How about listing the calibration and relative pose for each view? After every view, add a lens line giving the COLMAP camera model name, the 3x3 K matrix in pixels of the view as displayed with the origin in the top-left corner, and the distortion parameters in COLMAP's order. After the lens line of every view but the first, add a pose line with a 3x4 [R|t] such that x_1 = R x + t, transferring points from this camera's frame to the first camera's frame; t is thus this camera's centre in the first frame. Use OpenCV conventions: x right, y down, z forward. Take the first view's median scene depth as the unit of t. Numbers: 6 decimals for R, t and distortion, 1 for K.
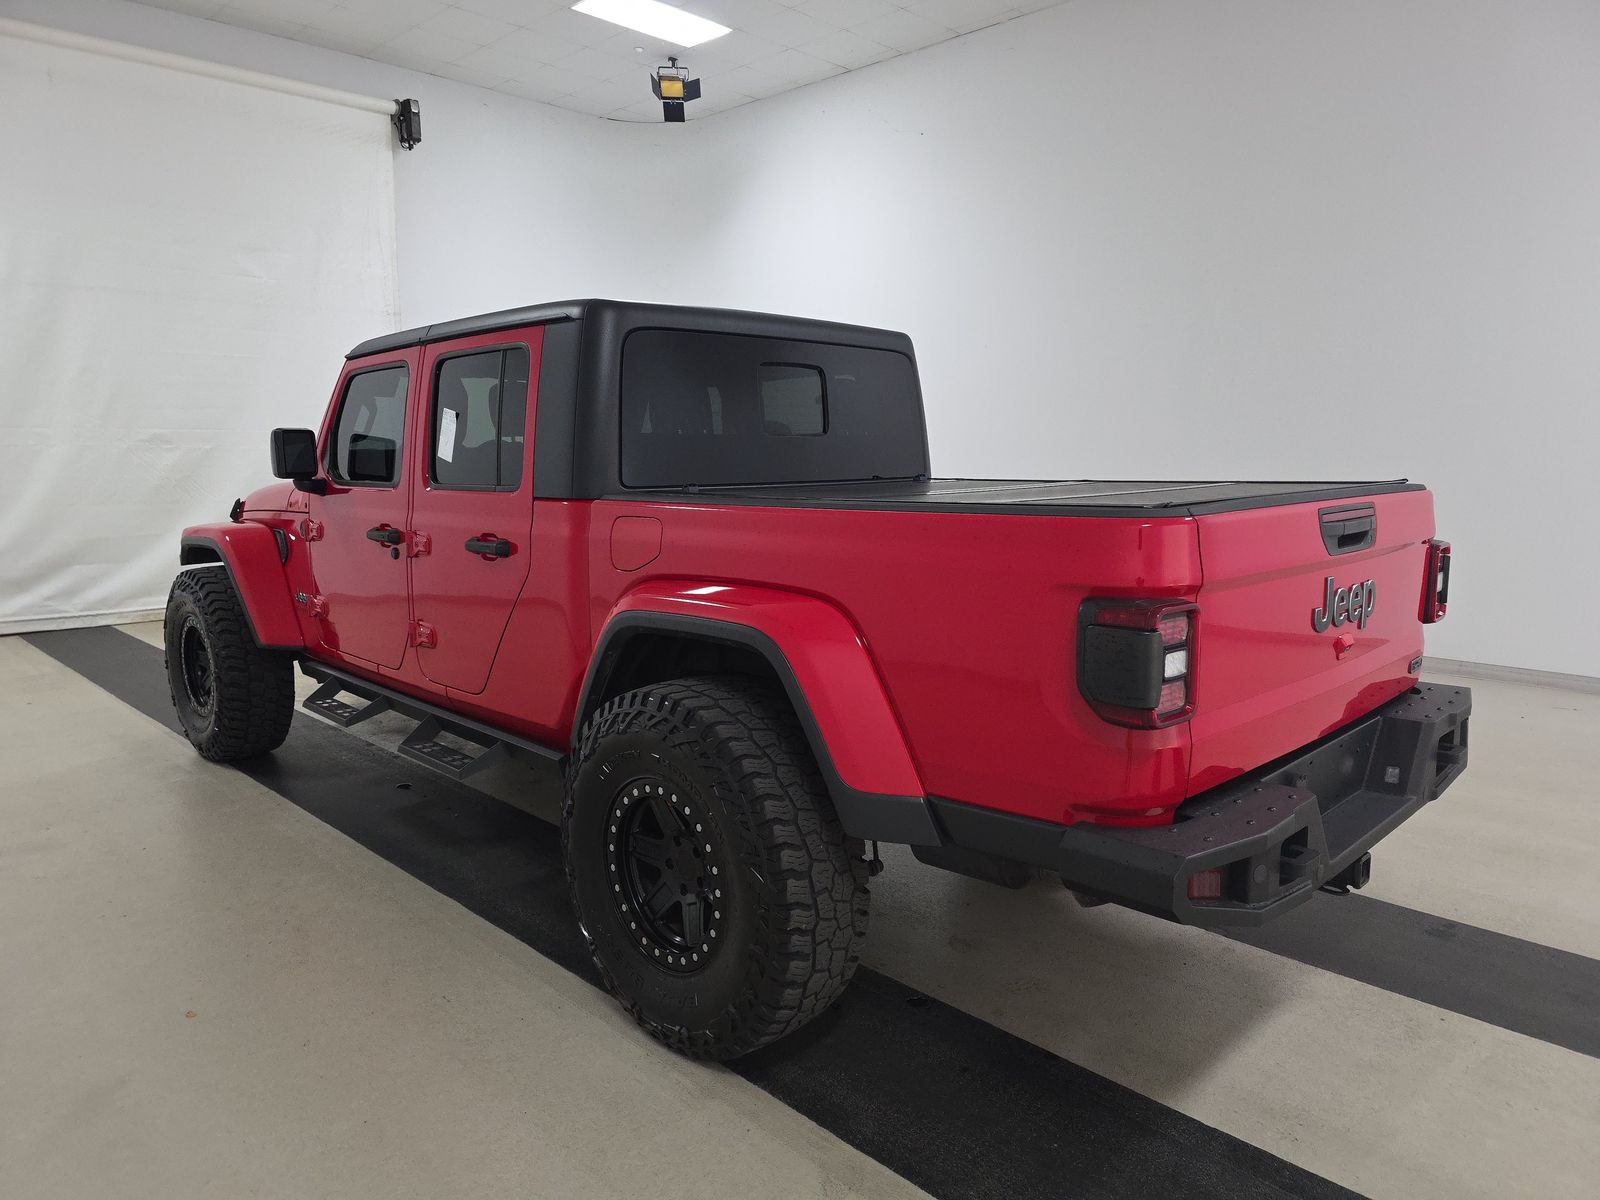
lens RADIAL K [[1058.5, 0, 803.8], [0, 1058.5, 646.1], [0, 0, 1]] dist [-0.005185, -0.004322]
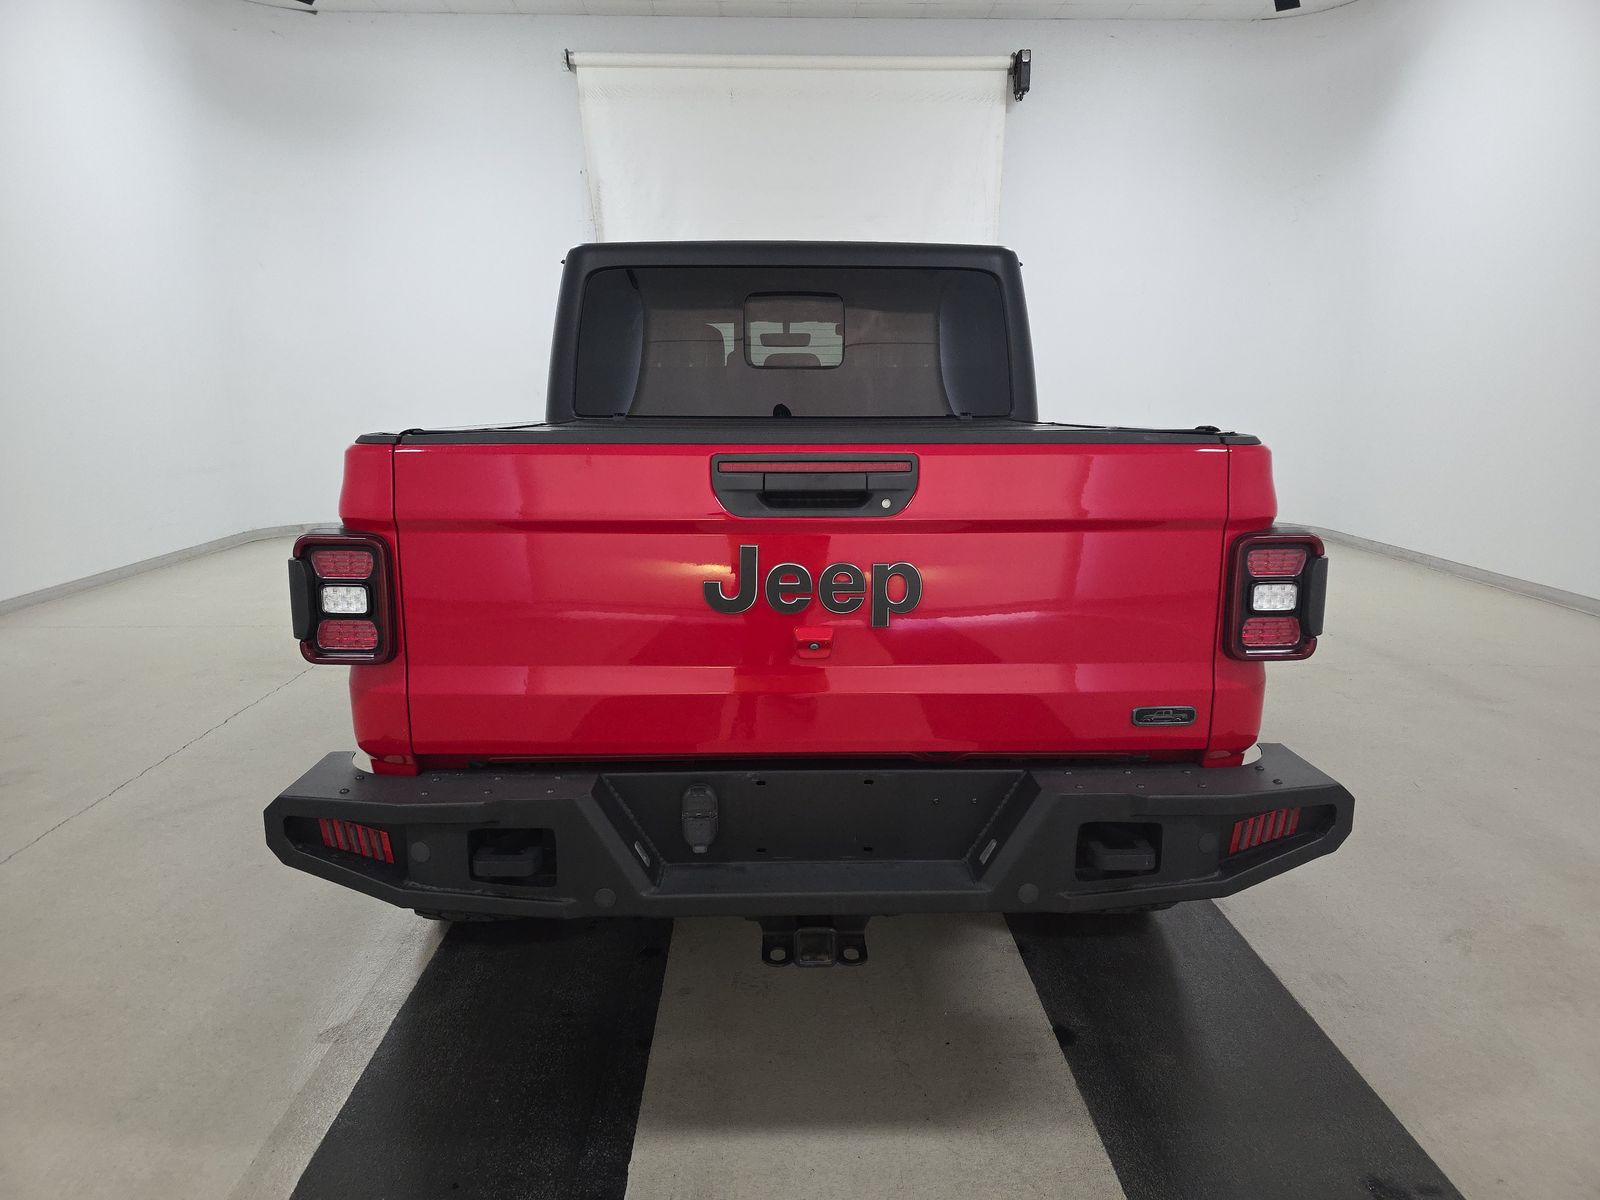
lens RADIAL K [[1064.8, 0, 800.0], [0, 1064.8, 600.0], [0, 0, 1]] dist [0.028869, 0.000436]
pose [[0.728273, 0.130916, -0.672665, 0.586965], [-0.126841, 0.990374, 0.055423, -0.040091], [0.673446, 0.044959, 0.737868, 0.248045]]
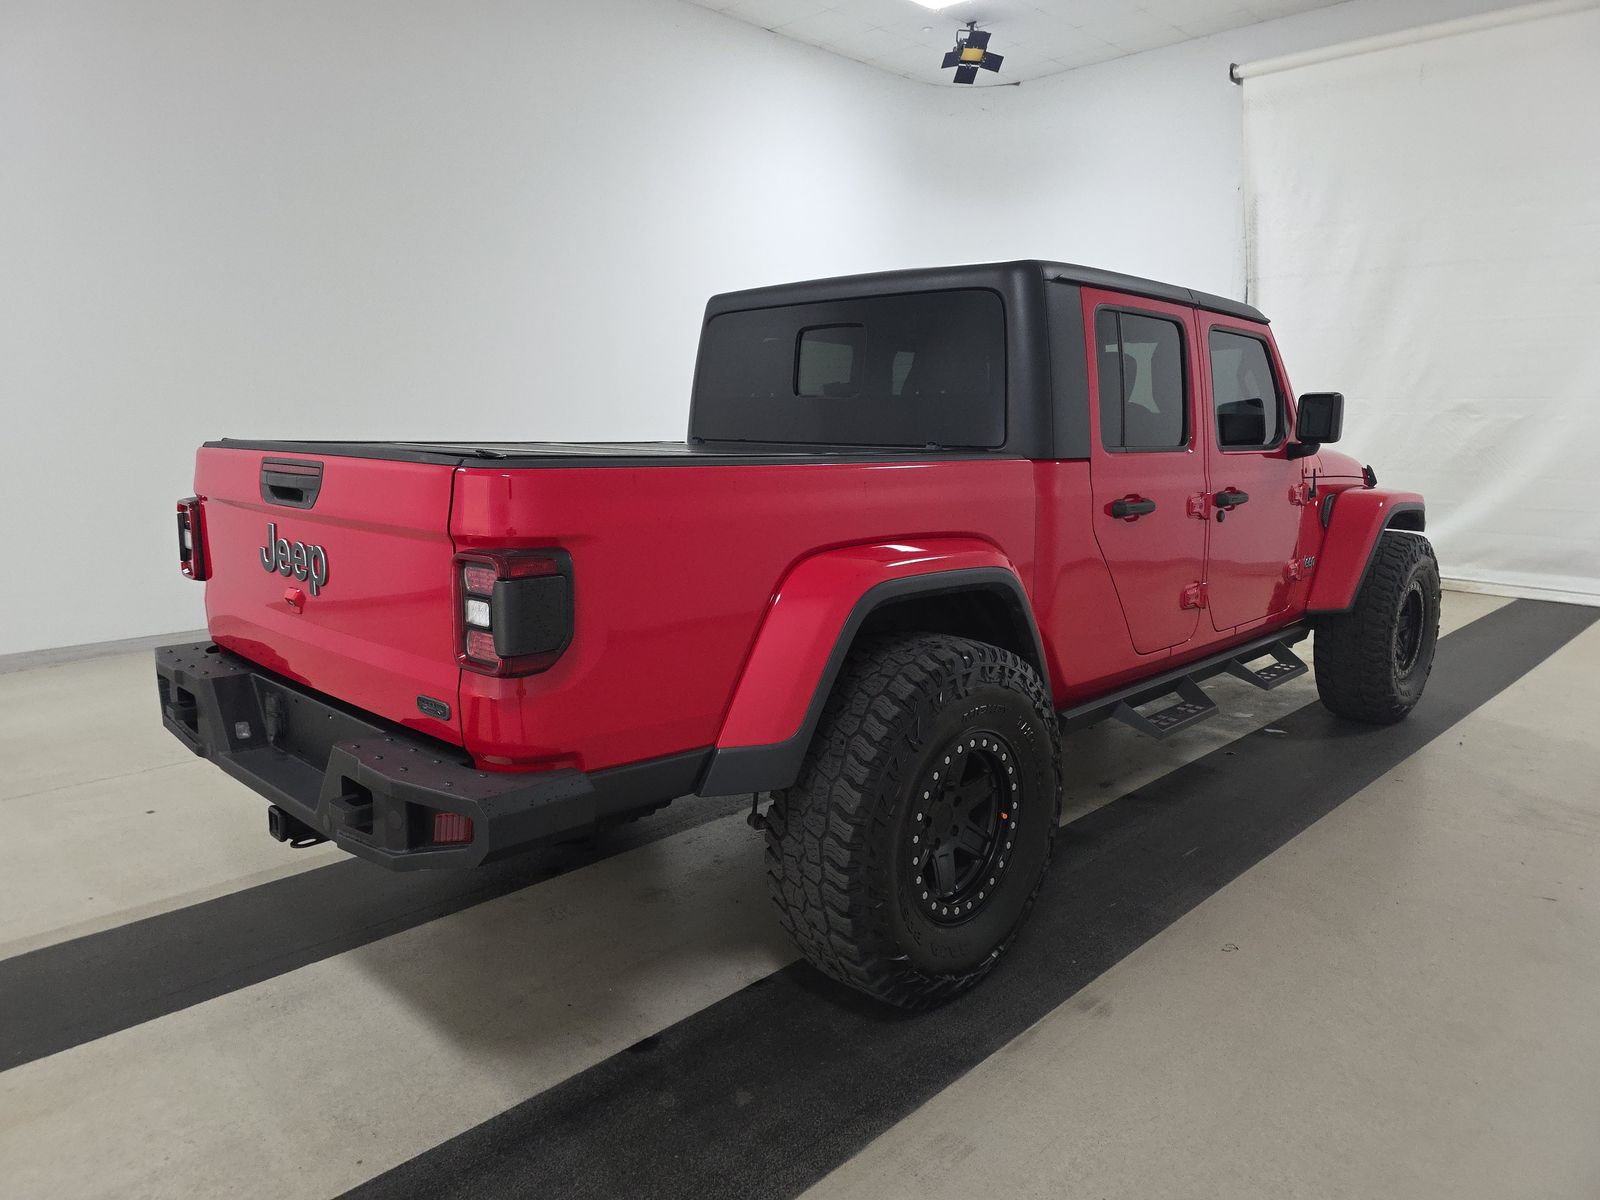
lens RADIAL K [[1070.8, 0, 793.2], [0, 1070.8, 602.9], [0, 0, 1]] dist [0.008613, -0.000264]
pose [[0.023241, 0.170103, -0.985152, 0.893938], [-0.188581, 0.968474, 0.162774, -0.147626], [0.981783, 0.181998, 0.054586, 0.818770]]
